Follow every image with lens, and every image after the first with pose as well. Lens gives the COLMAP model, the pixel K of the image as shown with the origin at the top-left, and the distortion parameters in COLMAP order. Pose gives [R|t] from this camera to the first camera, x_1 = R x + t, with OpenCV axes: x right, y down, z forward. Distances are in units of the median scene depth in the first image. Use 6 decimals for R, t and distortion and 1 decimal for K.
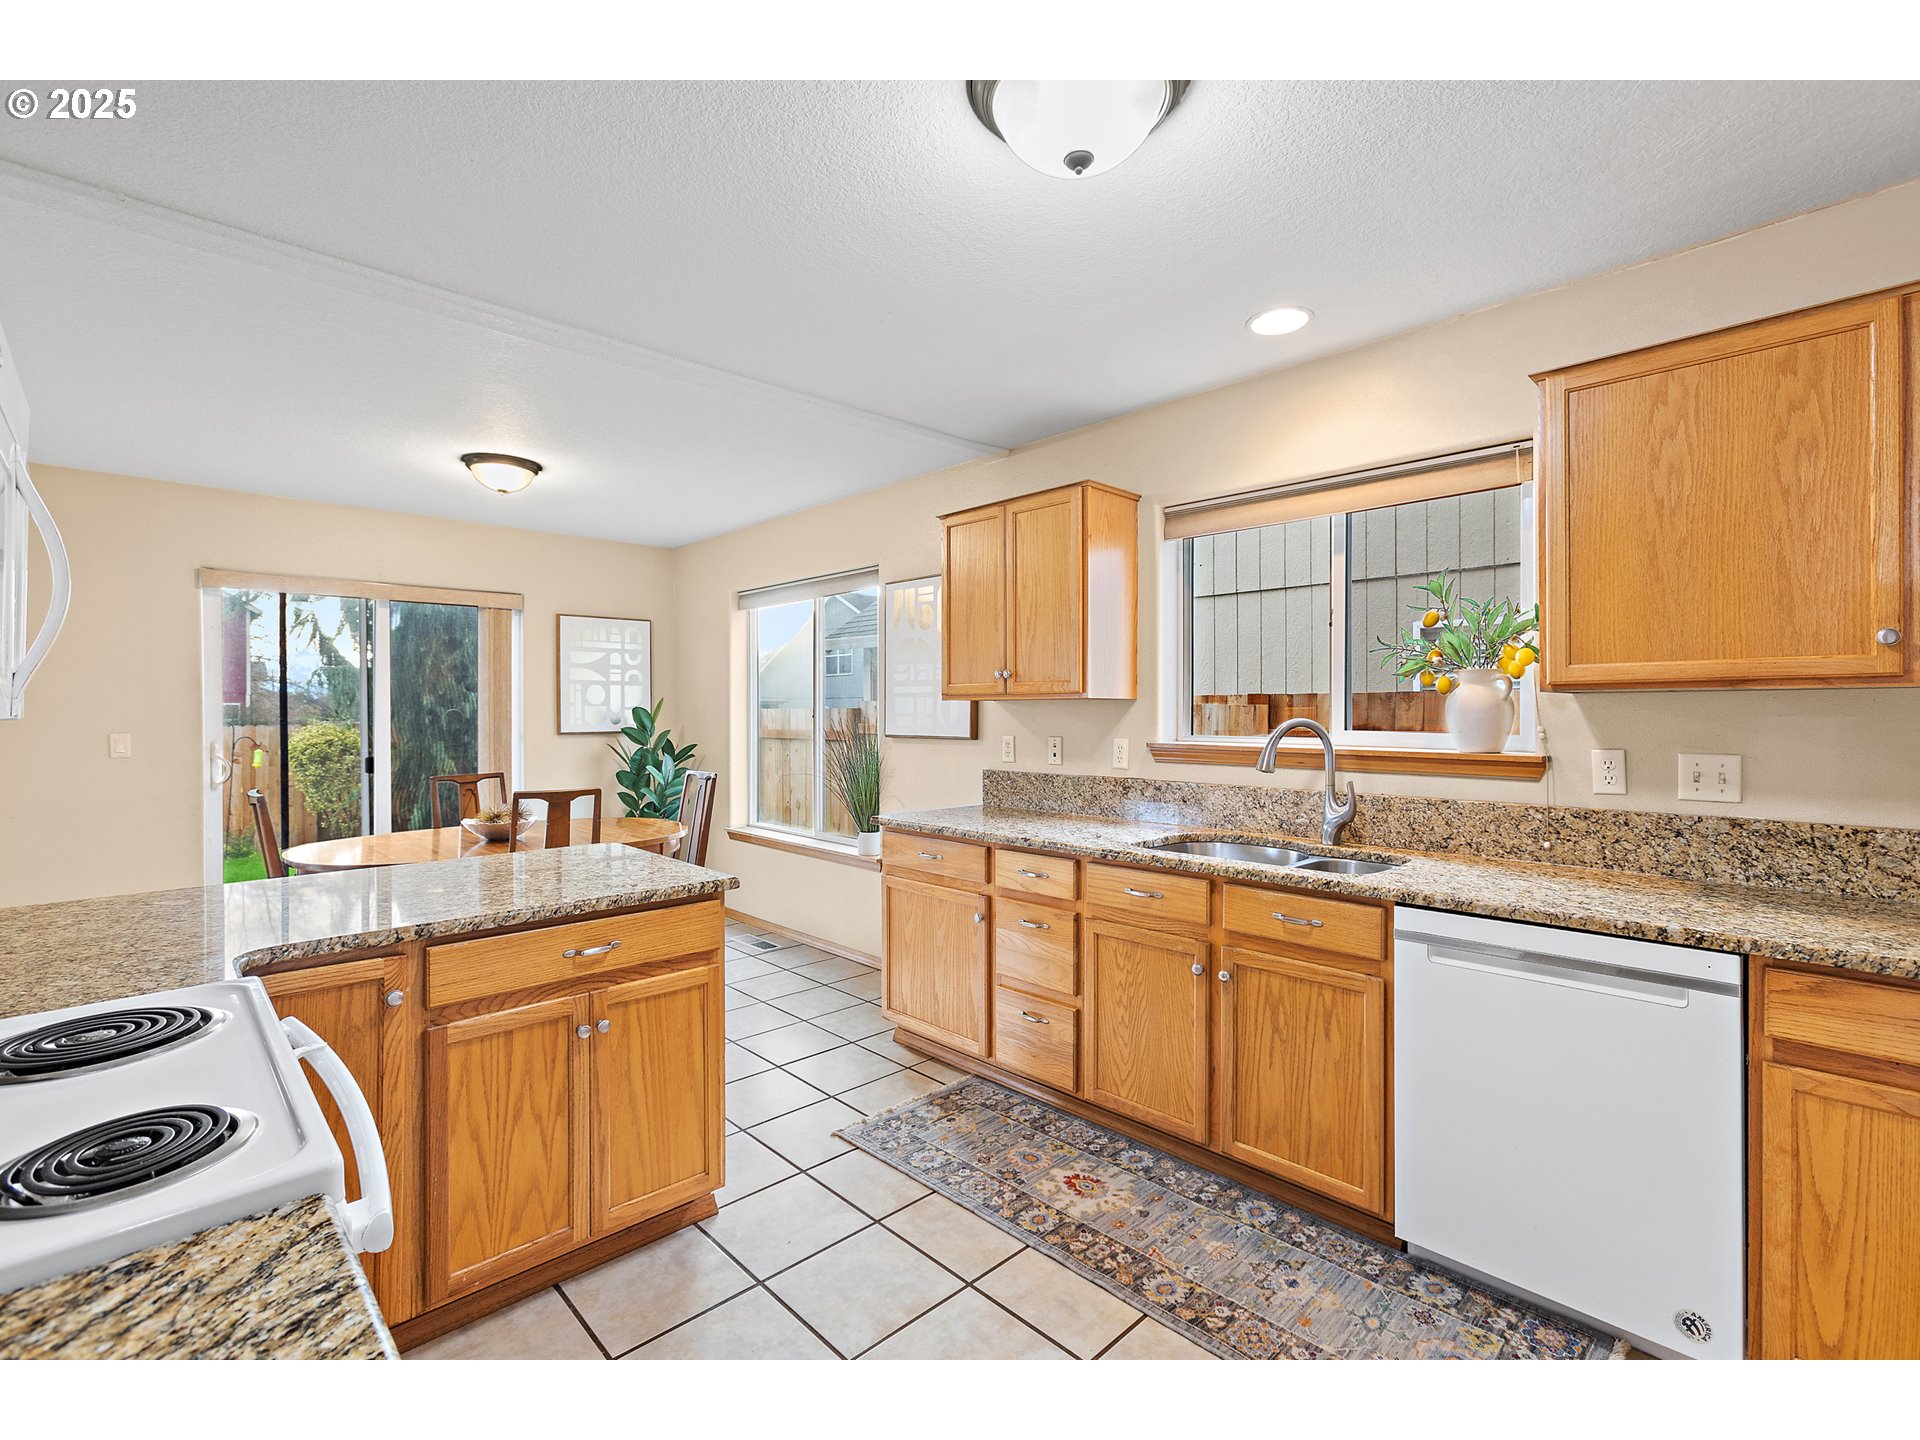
lens RADIAL K [[872.4, 0, 965.7], [0, 872.4, 708.8], [0, 0, 1]] dist [0.000894, 0.004751]
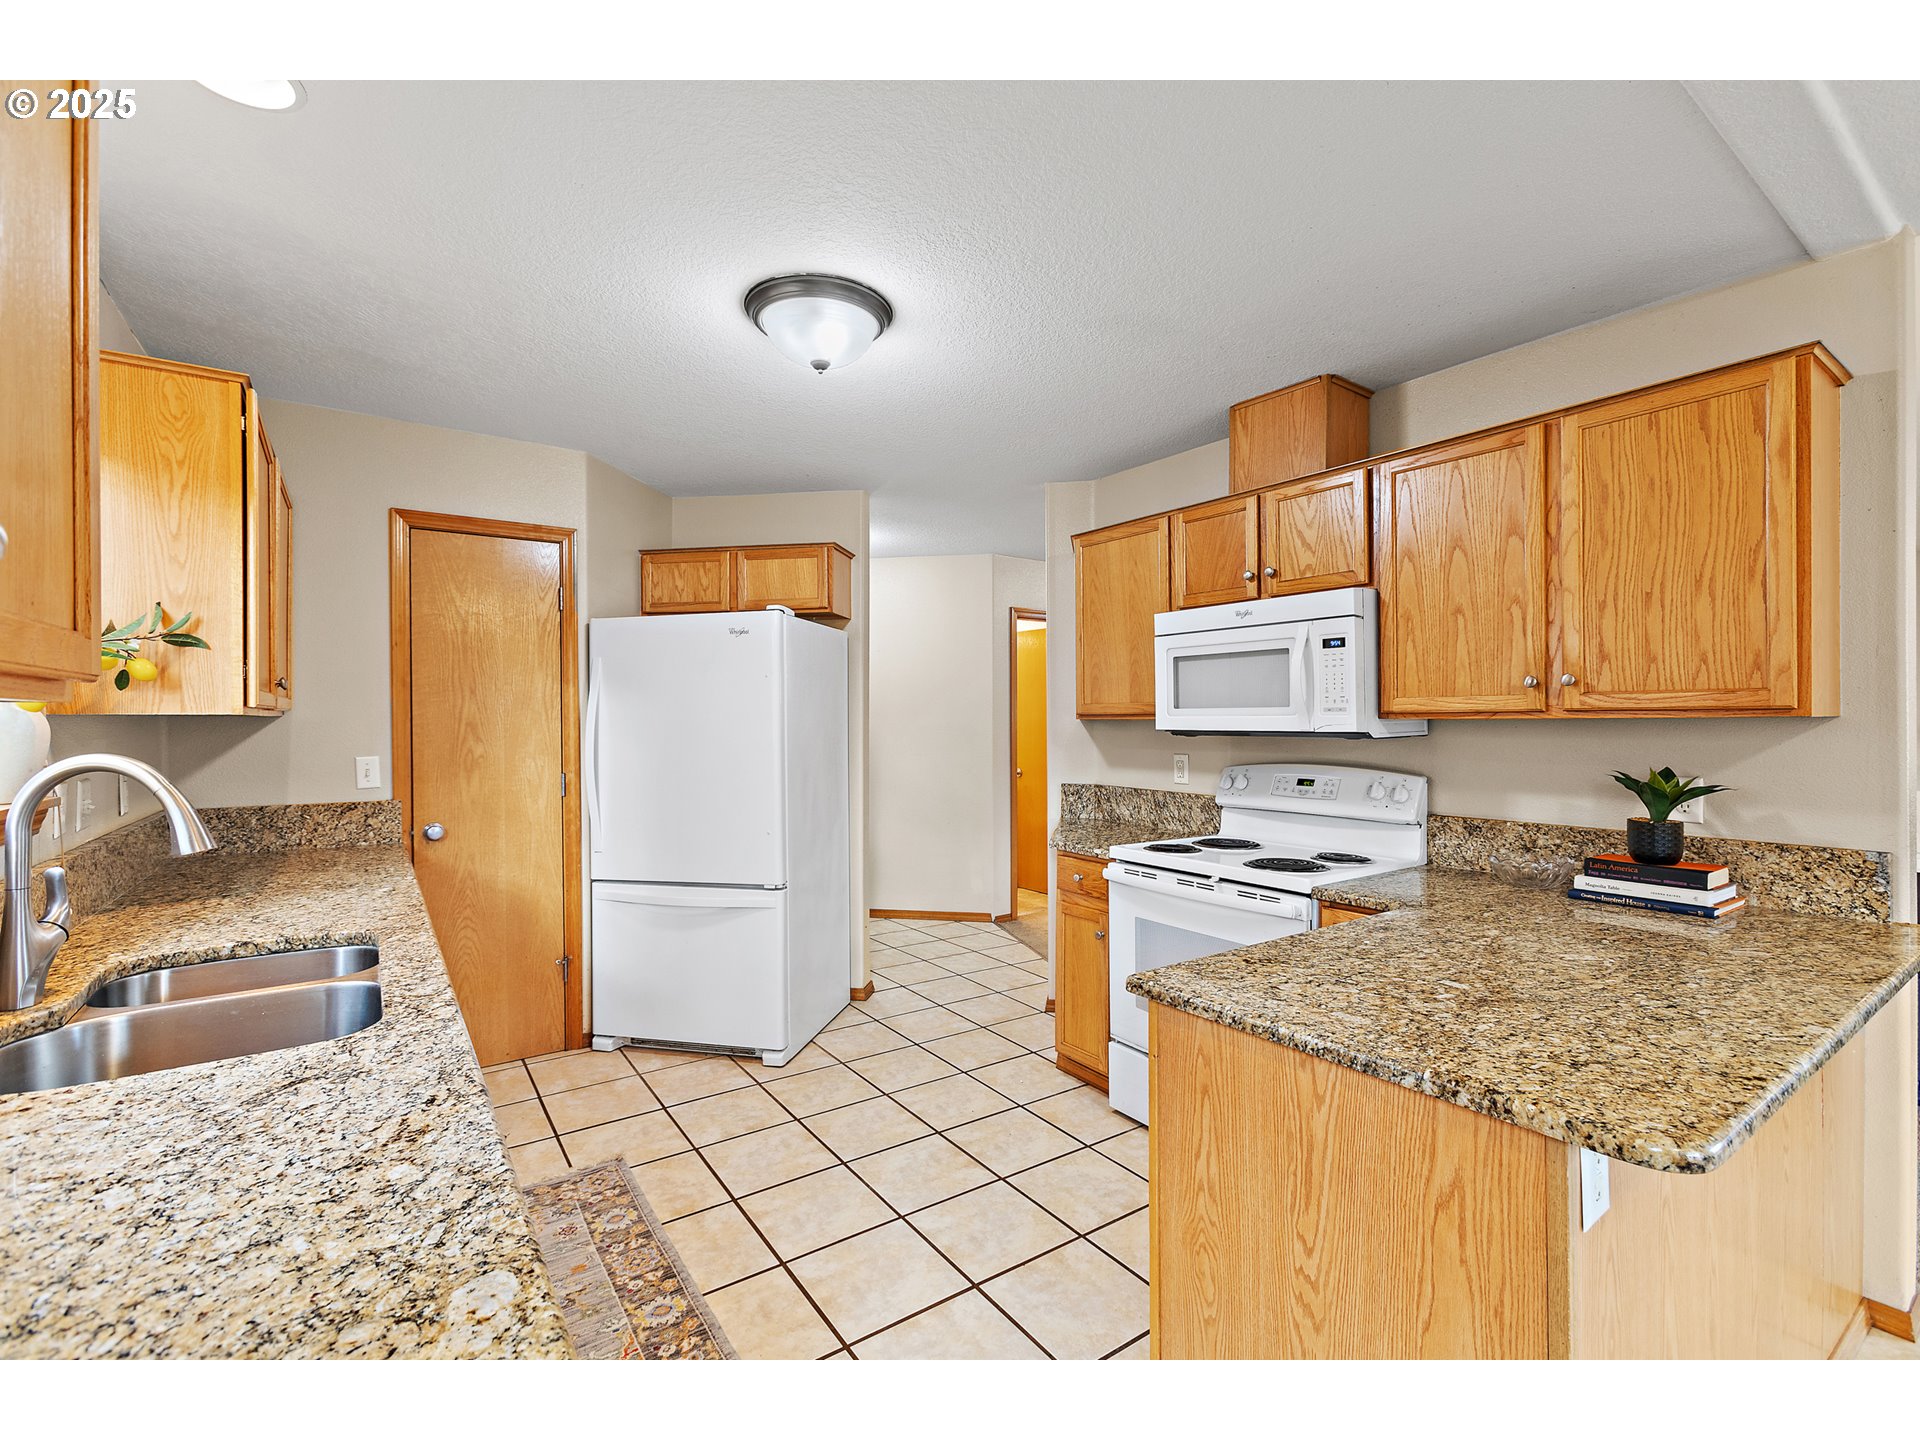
lens RADIAL K [[842.8, 0, 961.6], [0, 842.8, 729.9], [0, 0, 1]] dist [-0.015813, 0.004059]
pose [[-0.987835, 0.003840, 0.155461, -0.227028], [0.005148, 0.999955, 0.008015, -0.005866], [-0.155423, 0.008718, -0.987810, 1.638097]]
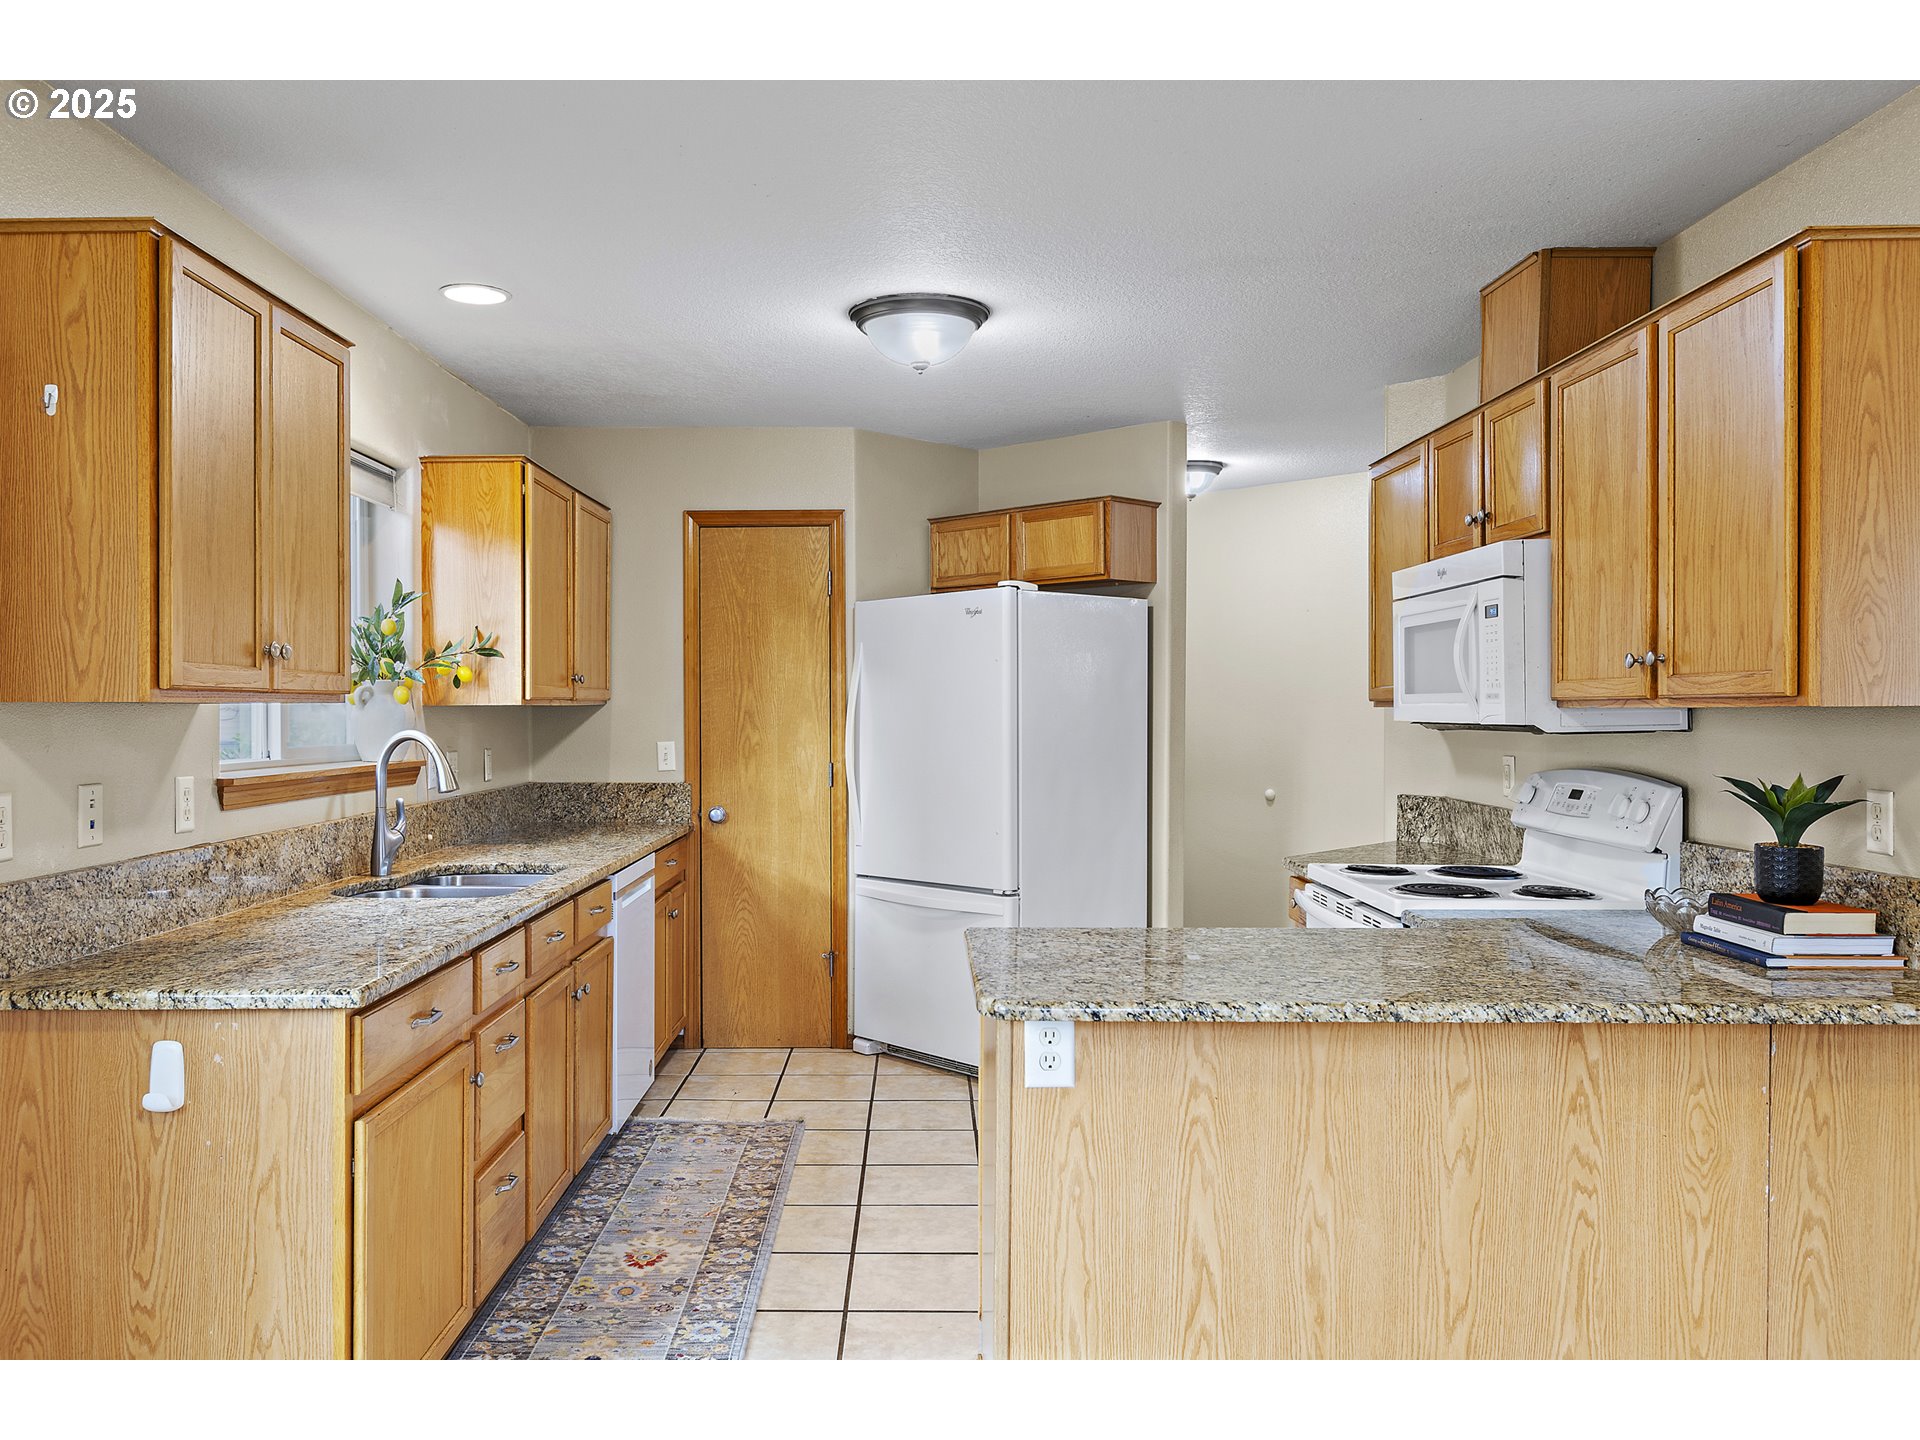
lens RADIAL K [[1434.9, 0, 915.4], [0, 1434.9, 725.4], [0, 0, 1]] dist [0.004890, 0.000113]
pose [[-0.715475, -0.003515, 0.698630, -1.134364], [0.003035, 0.999962, 0.008139, -0.004581], [-0.698632, 0.007944, -0.715437, 1.948078]]
